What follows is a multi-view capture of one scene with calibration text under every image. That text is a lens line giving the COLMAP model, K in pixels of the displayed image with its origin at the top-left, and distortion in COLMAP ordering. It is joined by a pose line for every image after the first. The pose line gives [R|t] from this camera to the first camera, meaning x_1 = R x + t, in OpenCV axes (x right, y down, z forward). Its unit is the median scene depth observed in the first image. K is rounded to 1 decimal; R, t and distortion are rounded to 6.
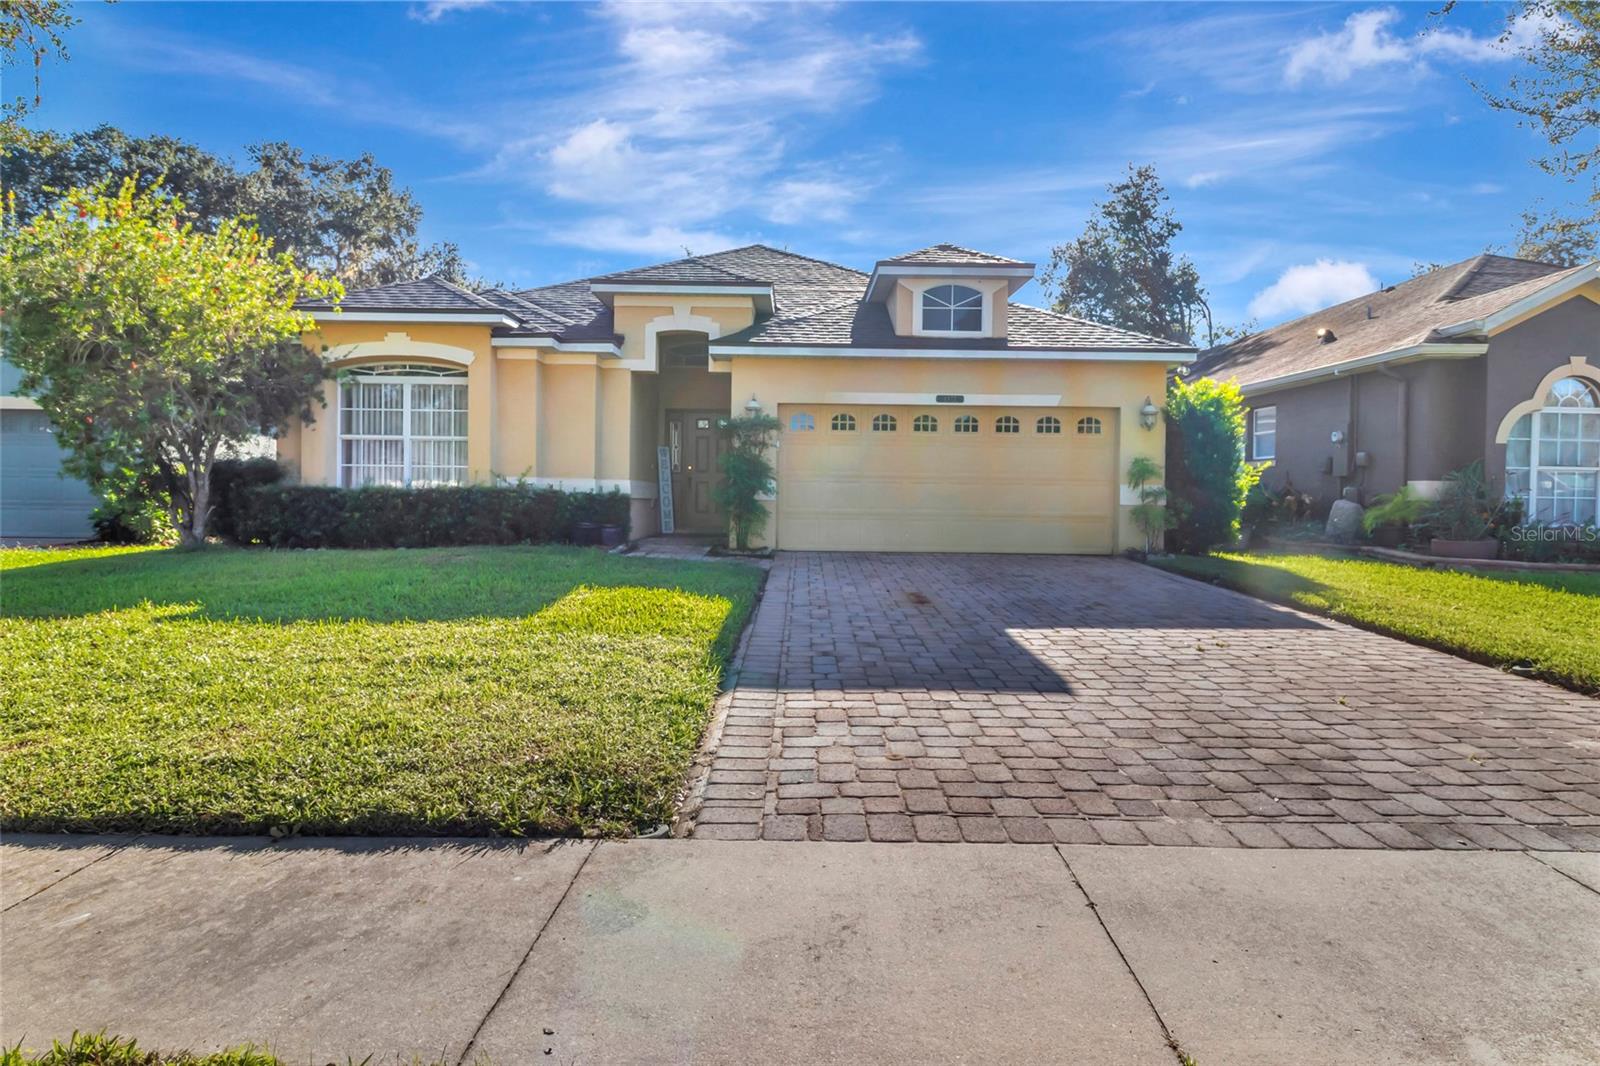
lens RADIAL K [[925.6, 0, 800.0], [0, 925.6, 533.0], [0, 0, 1]] dist [0.002706, 0.000341]
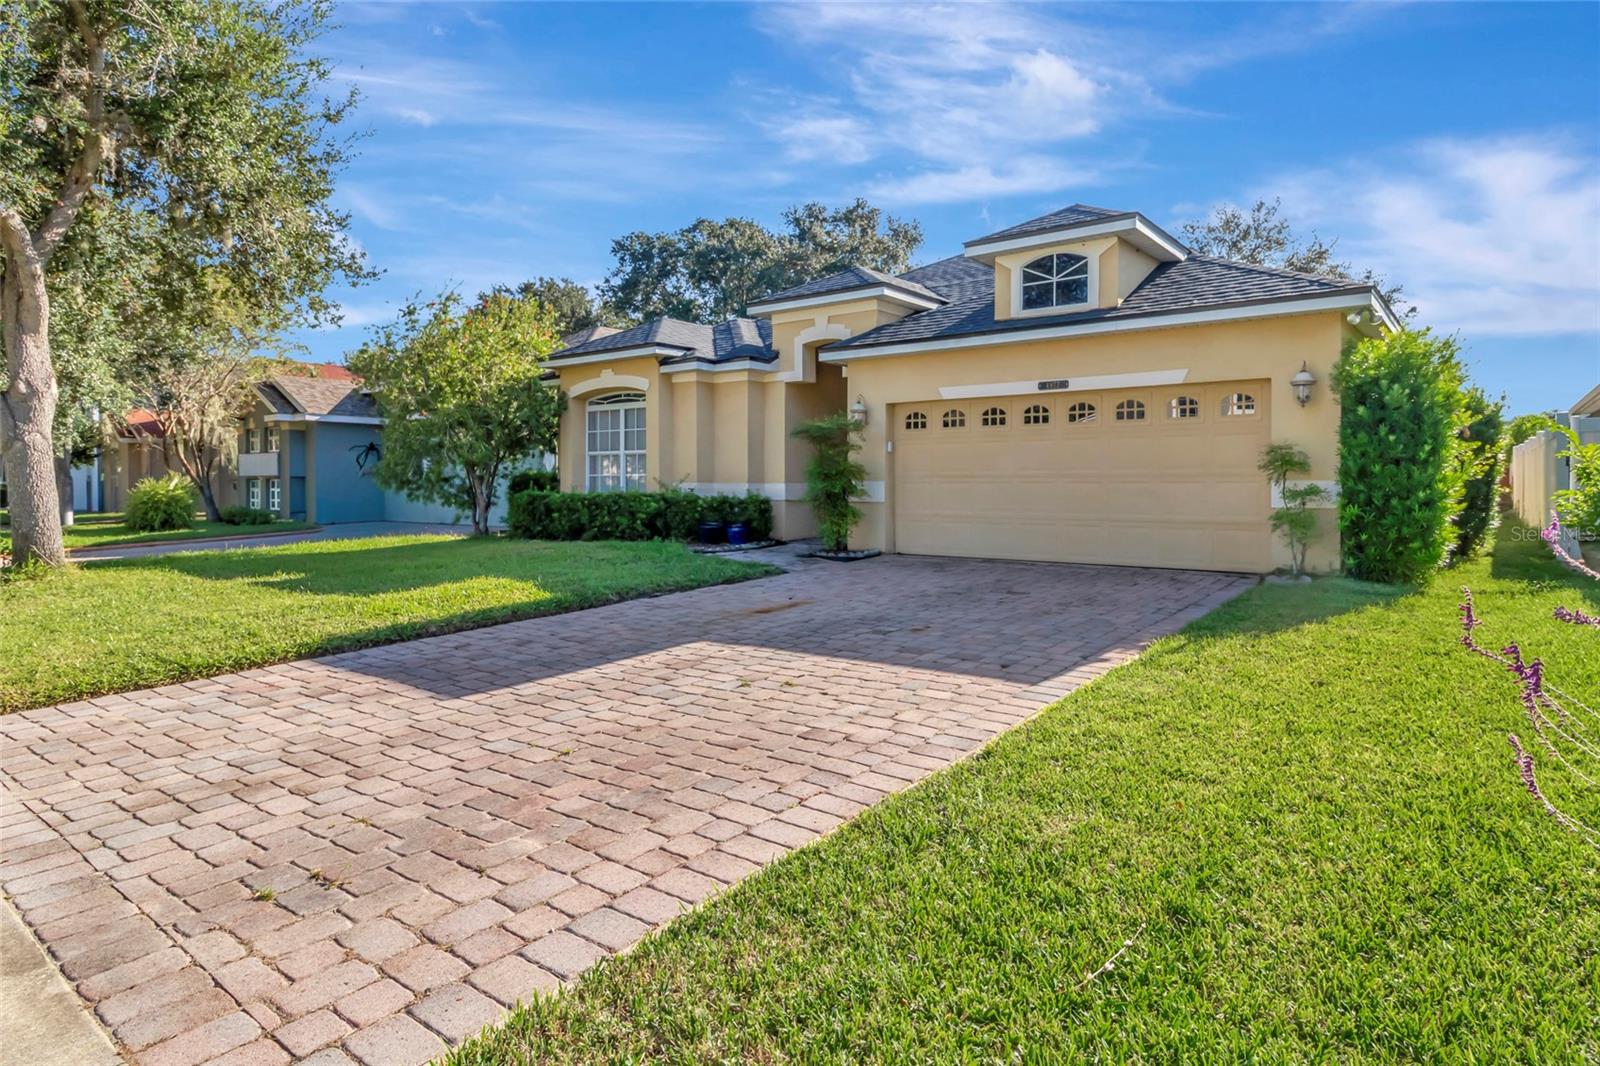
lens RADIAL K [[893.6, 0, 799.1], [0, 893.6, 501.0], [0, 0, 1]] dist [0.041243, 0.000153]
pose [[0.794764, -0.002279, -0.606915, 0.484118], [-0.012500, 0.999719, -0.020123, -0.016286], [0.606790, 0.023579, 0.794512, 0.189065]]
